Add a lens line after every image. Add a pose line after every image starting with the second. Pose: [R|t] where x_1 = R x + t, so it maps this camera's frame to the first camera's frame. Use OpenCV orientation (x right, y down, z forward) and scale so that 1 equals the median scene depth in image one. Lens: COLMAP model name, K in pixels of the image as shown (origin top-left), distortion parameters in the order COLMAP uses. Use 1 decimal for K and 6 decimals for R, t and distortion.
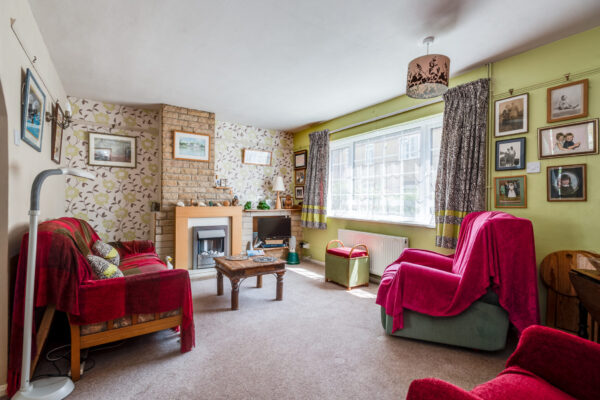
lens RADIAL K [[278.4, 0, 303.8], [0, 278.4, 198.0], [0, 0, 1]] dist [0.001888, -0.000500]
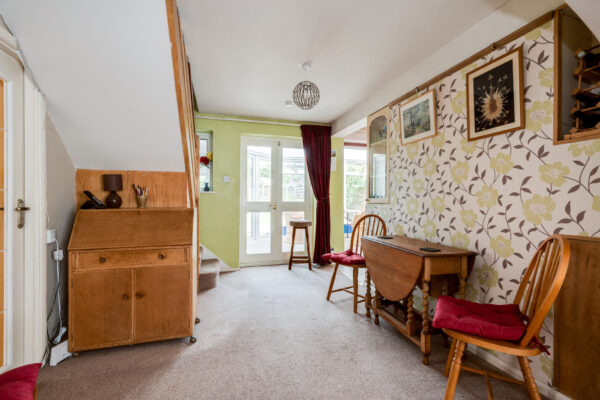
lens RADIAL K [[276.2, 0, 300.0], [0, 276.2, 200.0], [0, 0, 1]] dist [0.002120, 0.000014]
pose [[-0.309921, -0.012680, -0.950678, -0.039186], [0.001274, 0.999905, -0.013751, -0.000886], [0.950761, -0.005473, -0.309875, 0.143504]]
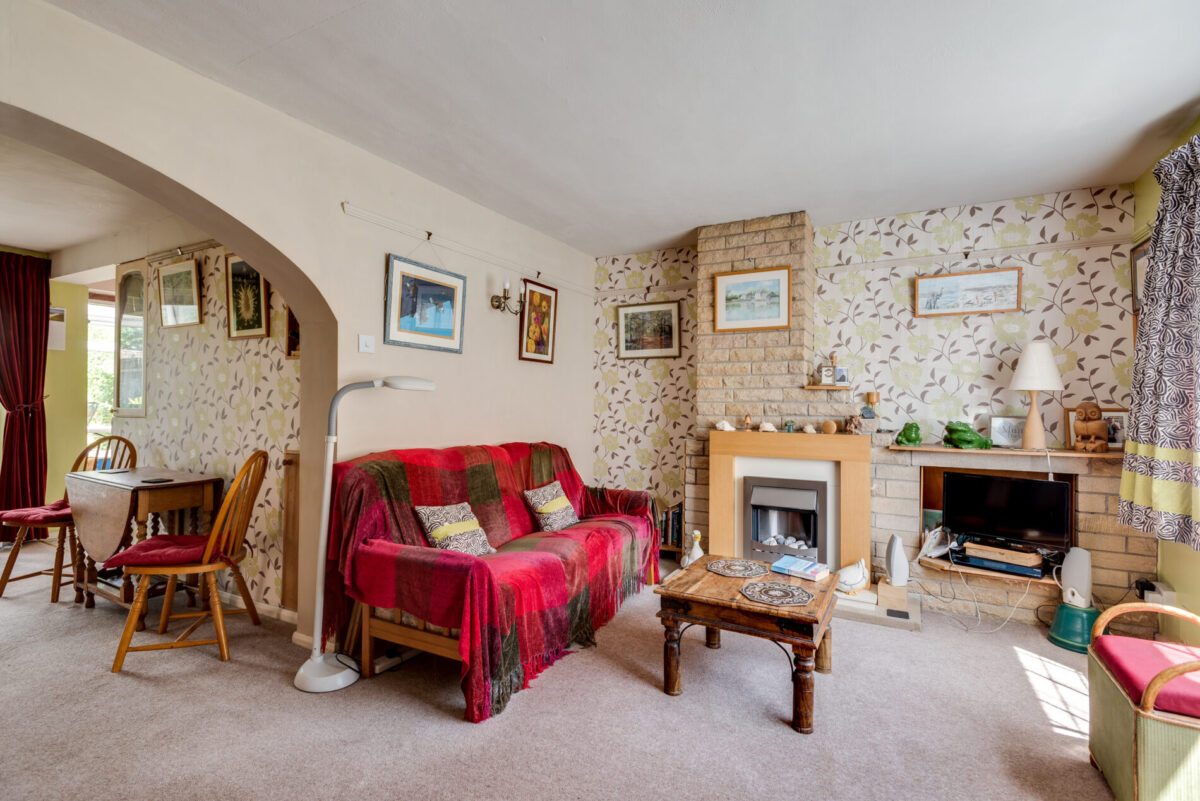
lens RADIAL K [[558.2, 0, 597.3], [0, 558.2, 395.5], [0, 0, 1]] dist [0.005338, -0.001034]
pose [[0.448798, -0.016344, -0.893484, 0.302325], [0.006043, 0.999865, -0.015254, -0.016298], [0.893613, 0.001446, 0.448837, 0.362345]]
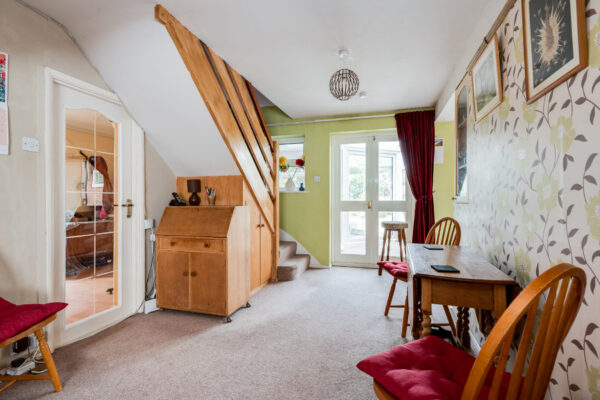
lens RADIAL K [[278.4, 0, 303.8], [0, 278.4, 198.0], [0, 0, 1]] dist [0.001888, -0.000500]
pose [[-0.777662, -0.013261, -0.628542, -0.193194], [-0.003580, 0.999855, -0.016665, -0.001106], [0.628672, -0.010710, -0.777597, 0.337574]]
